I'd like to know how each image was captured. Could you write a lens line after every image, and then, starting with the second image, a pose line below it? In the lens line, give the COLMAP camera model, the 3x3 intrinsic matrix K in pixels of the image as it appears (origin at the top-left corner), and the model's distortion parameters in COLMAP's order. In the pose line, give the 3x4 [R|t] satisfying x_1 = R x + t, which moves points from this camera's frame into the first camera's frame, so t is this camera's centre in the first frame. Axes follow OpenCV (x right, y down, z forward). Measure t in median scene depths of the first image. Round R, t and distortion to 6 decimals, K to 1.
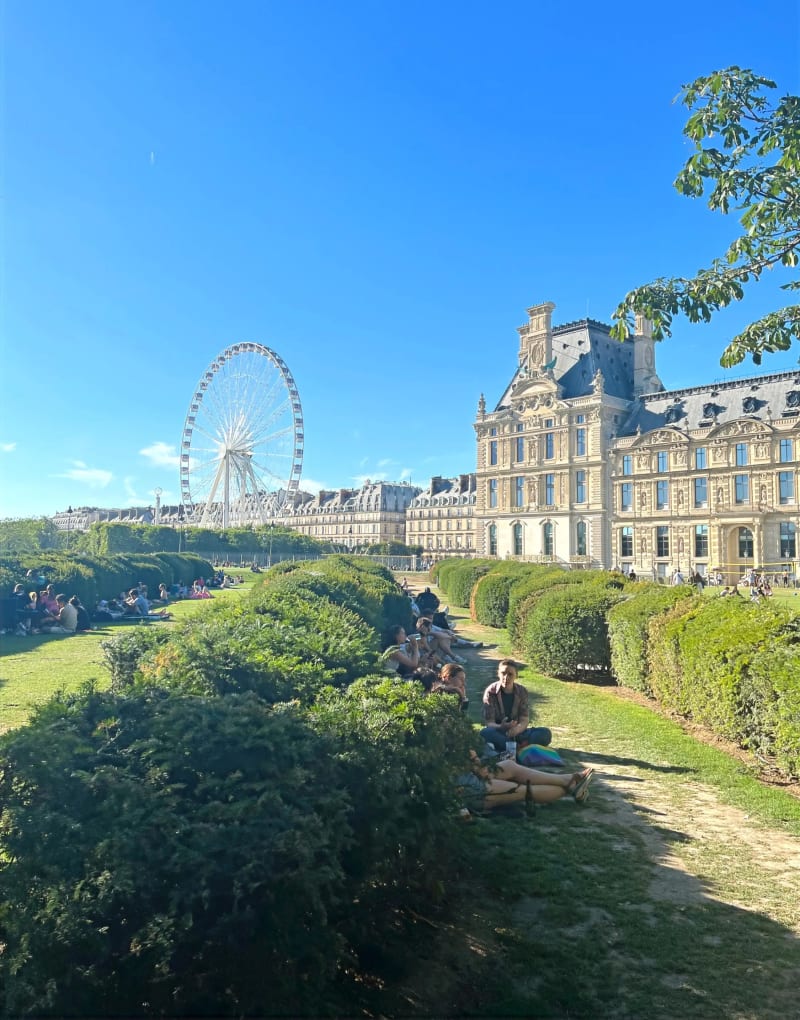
lens RADIAL K [[755.6, 0, 400.0], [0, 755.6, 510.0], [0, 0, 1]] dist [-0.009917, -0.007942]
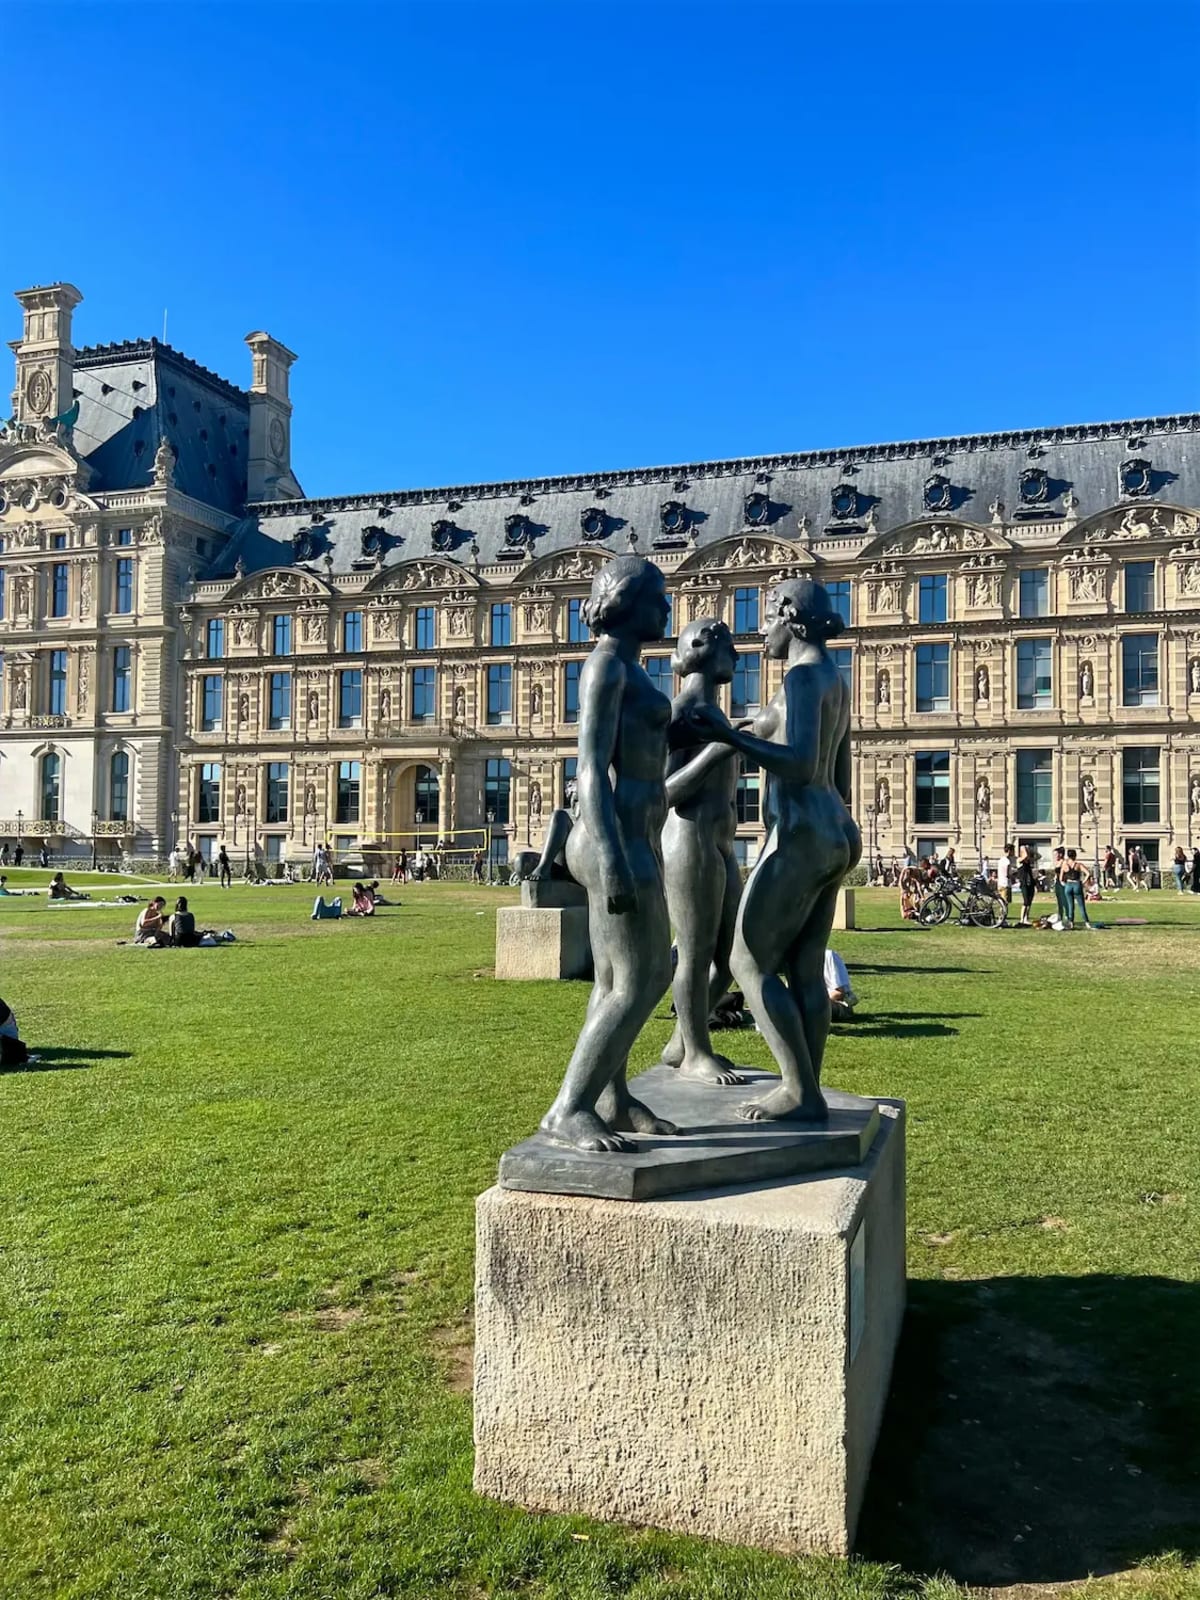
lens RADIAL K [[1244.3, 0, 600.0], [0, 1244.3, 800.0], [0, 0, 1]] dist [0.001085, -0.071060]
pose [[0.866477, 0.020187, 0.498808, 0.117492], [-0.033478, 0.999283, 0.017712, 0.023654], [-0.498093, -0.032046, 0.866532, 0.169872]]
